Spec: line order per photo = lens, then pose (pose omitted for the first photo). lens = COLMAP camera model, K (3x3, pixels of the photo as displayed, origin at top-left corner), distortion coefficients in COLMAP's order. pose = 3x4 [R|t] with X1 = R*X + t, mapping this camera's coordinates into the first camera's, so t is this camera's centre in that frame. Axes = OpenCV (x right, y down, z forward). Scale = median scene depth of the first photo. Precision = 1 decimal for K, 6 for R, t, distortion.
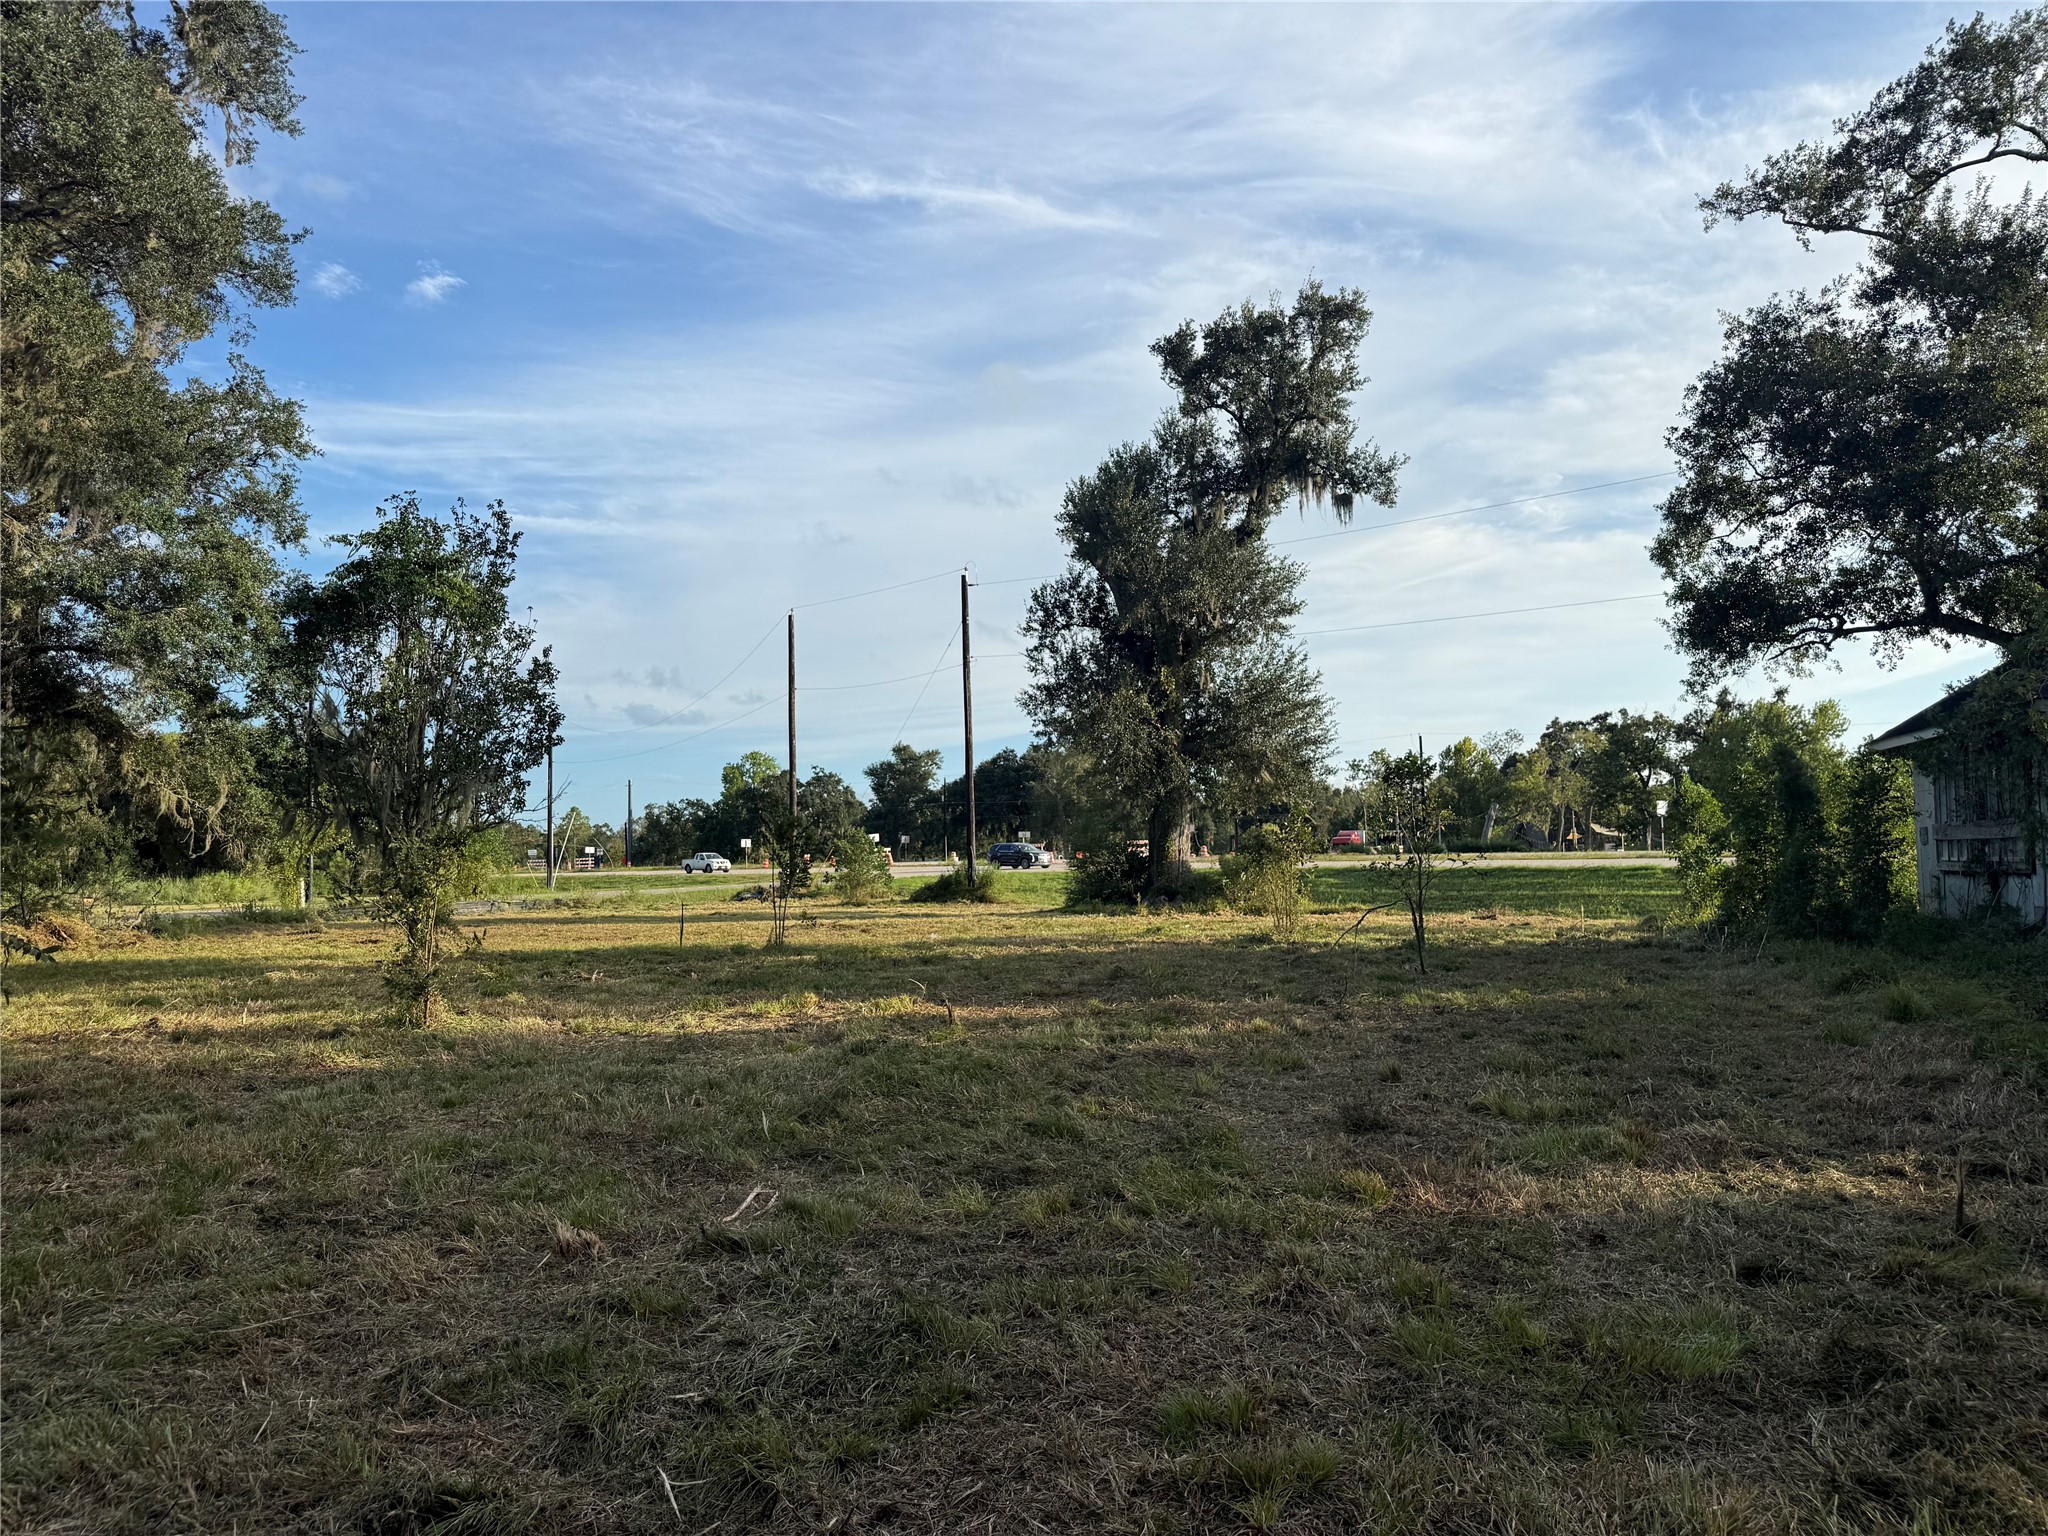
lens RADIAL K [[1474.4, 0, 995.6], [0, 1474.4, 763.3], [0, 0, 1]] dist [0.078941, -0.116636]
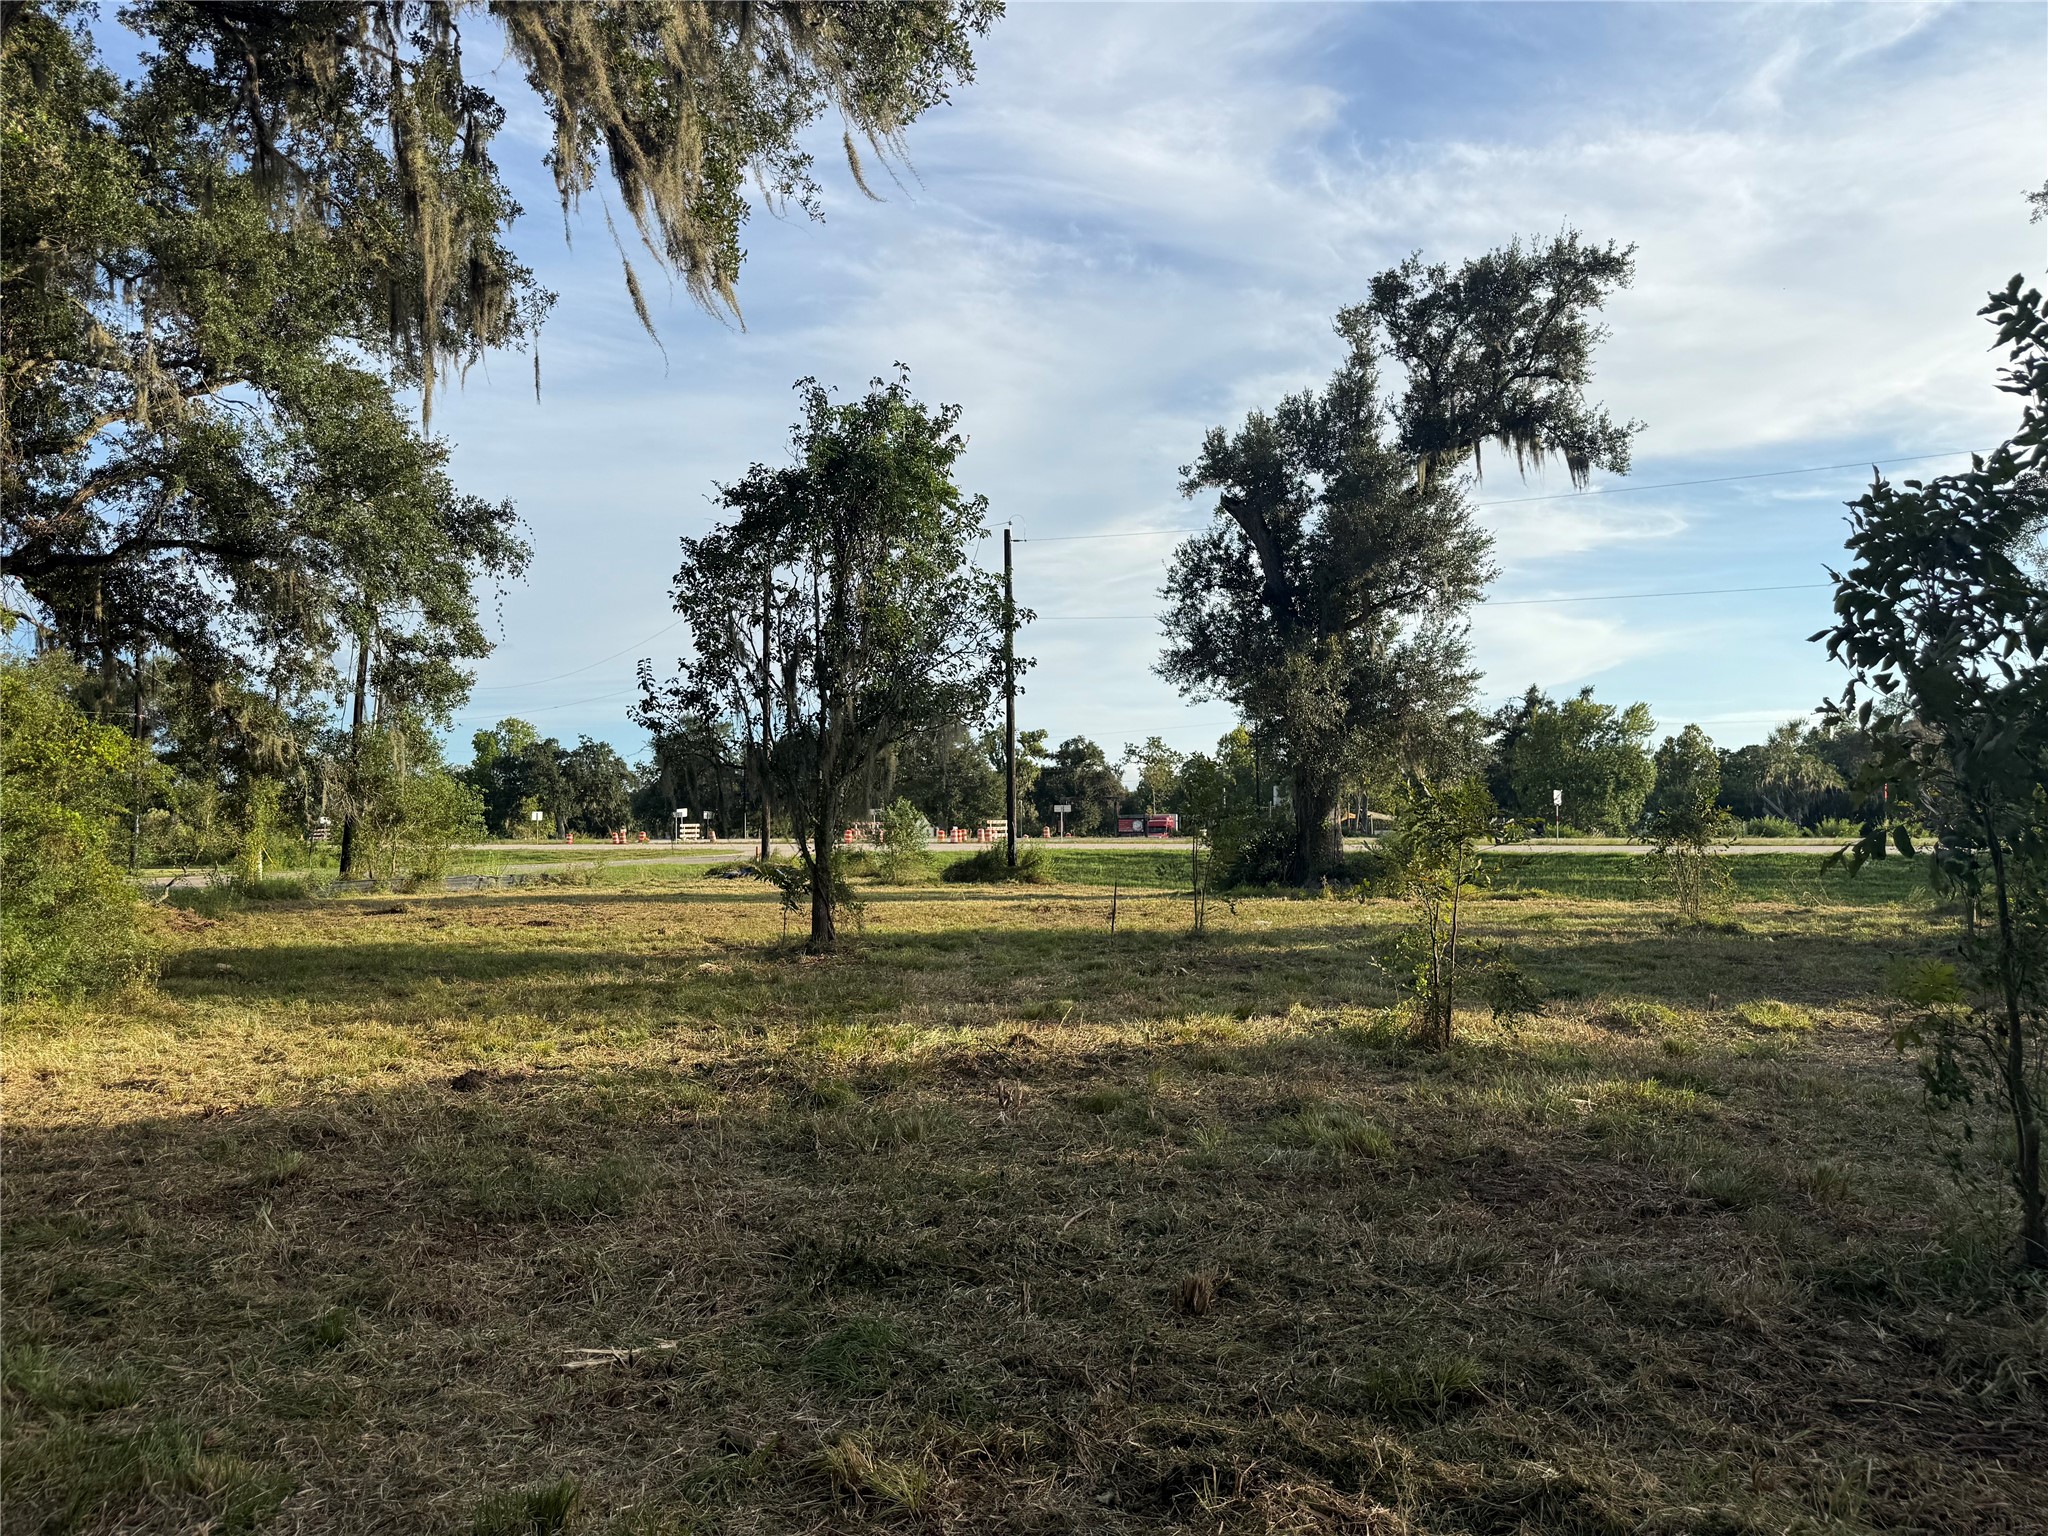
lens RADIAL K [[1464.9, 0, 993.3], [0, 1464.9, 767.6], [0, 0, 1]] dist [0.083272, -0.083909]
pose [[0.979371, 0.025402, 0.200465, -0.186984], [-0.028713, 0.999495, 0.013624, 0.008236], [-0.200018, -0.019099, 0.979606, 0.083275]]
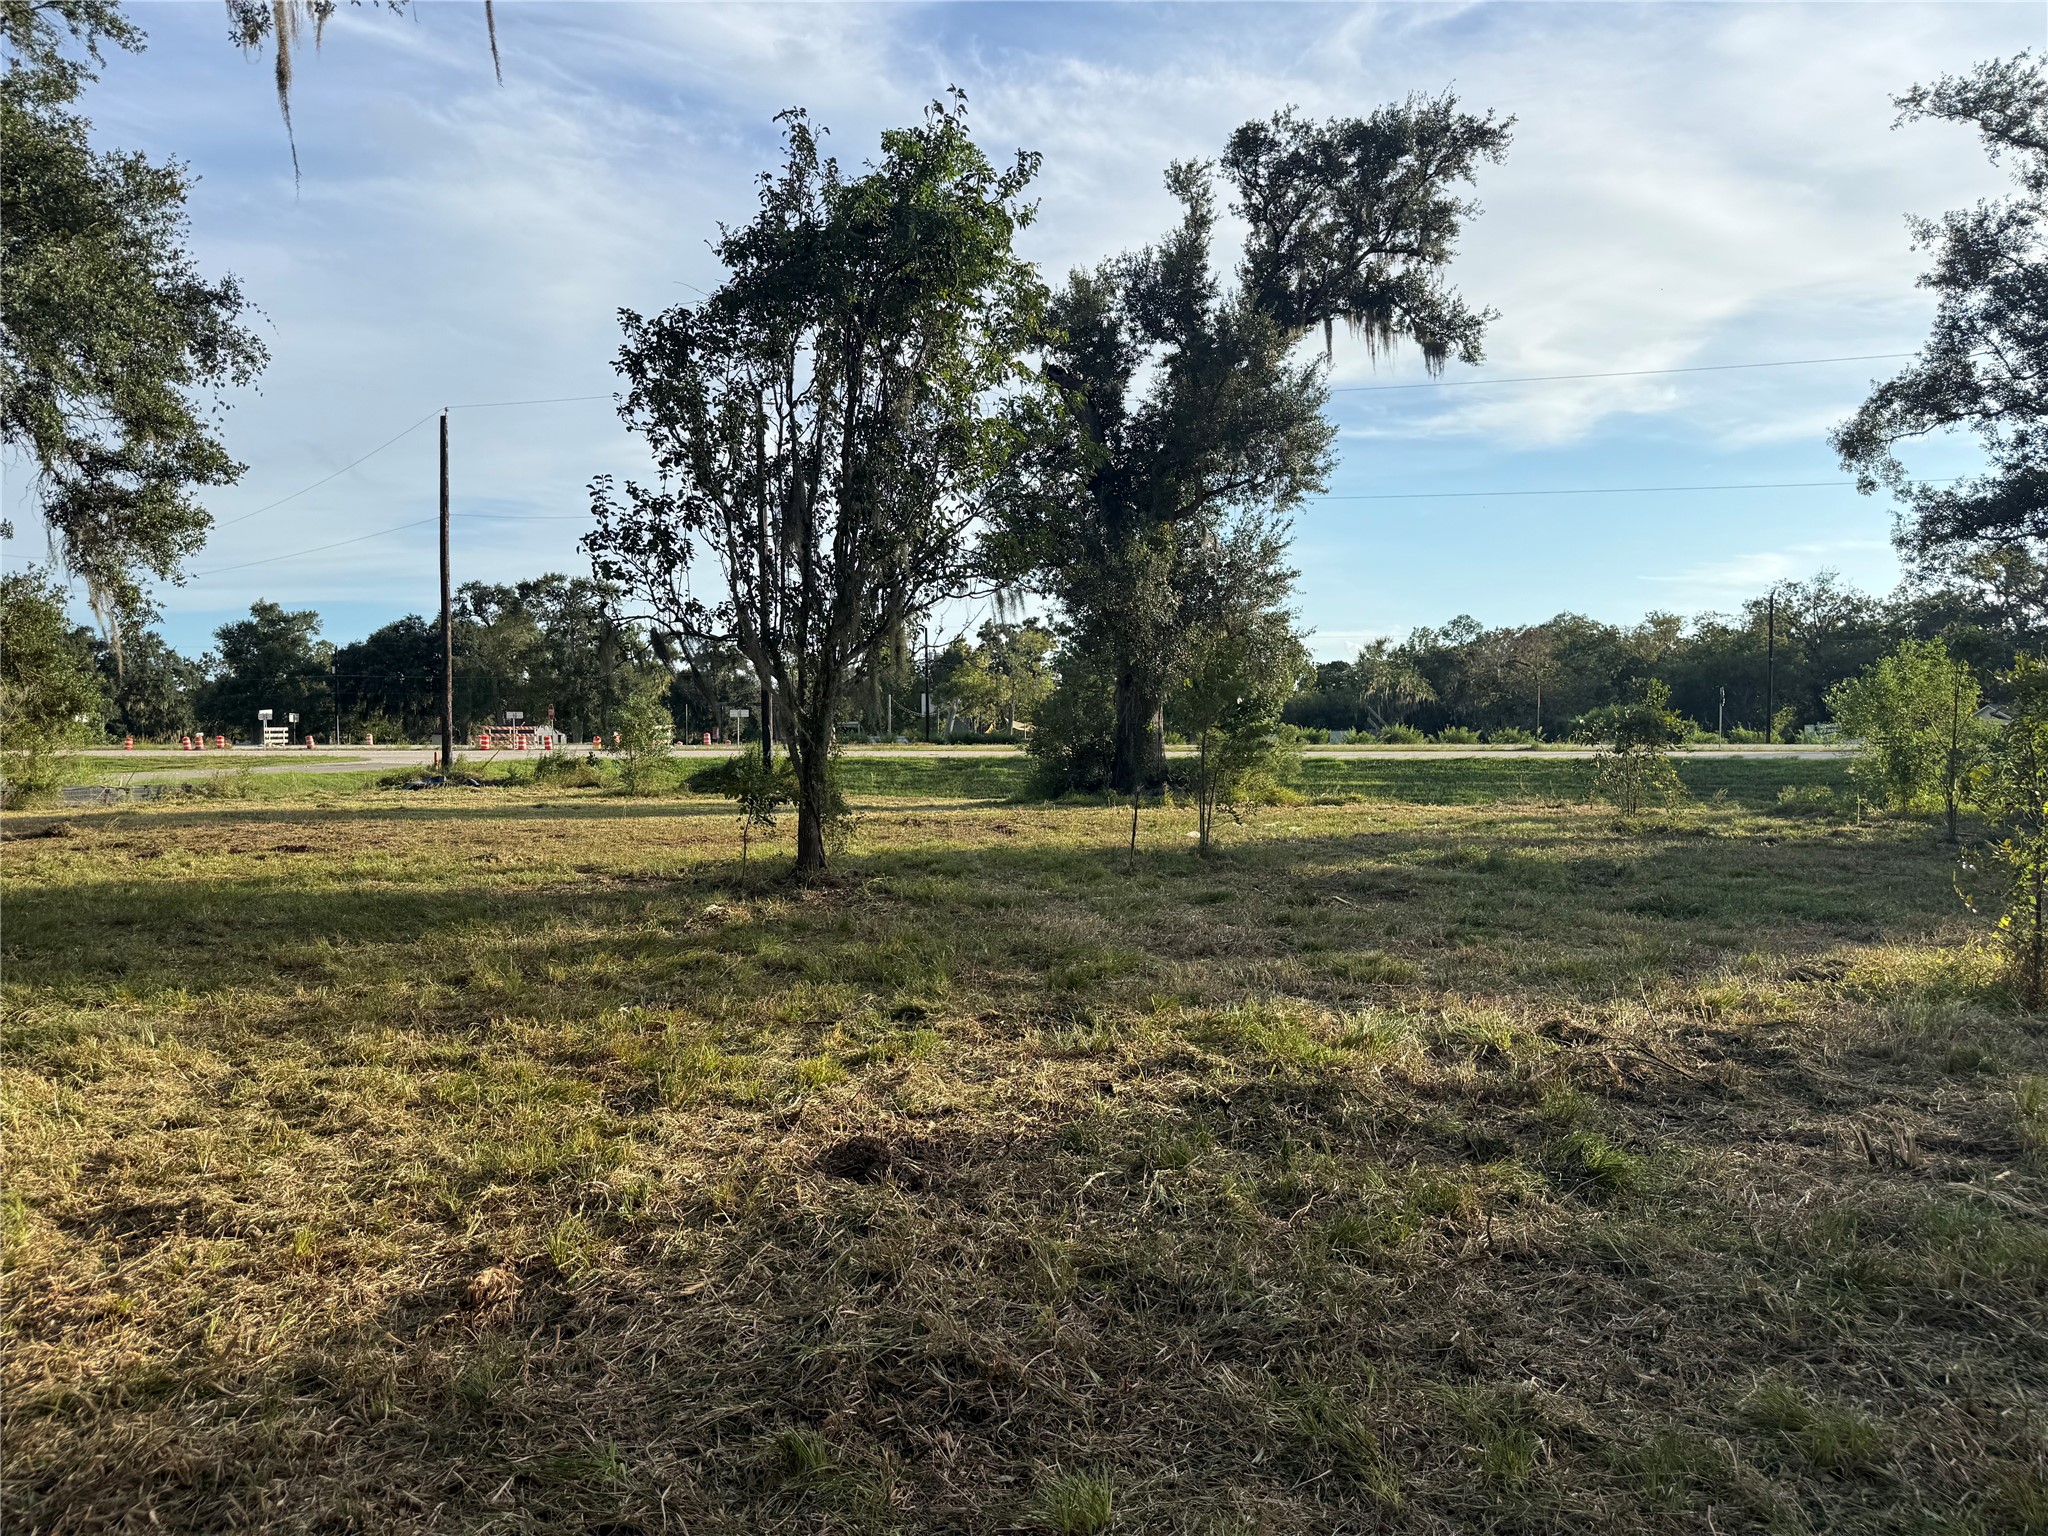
lens RADIAL K [[1474.4, 0, 995.6], [0, 1474.4, 763.3], [0, 0, 1]] dist [0.078941, -0.116636]
pose [[0.889949, 0.013063, 0.455872, -0.244338], [-0.046735, 0.996940, 0.062667, 0.017013], [-0.453659, -0.077075, 0.887836, 0.175187]]
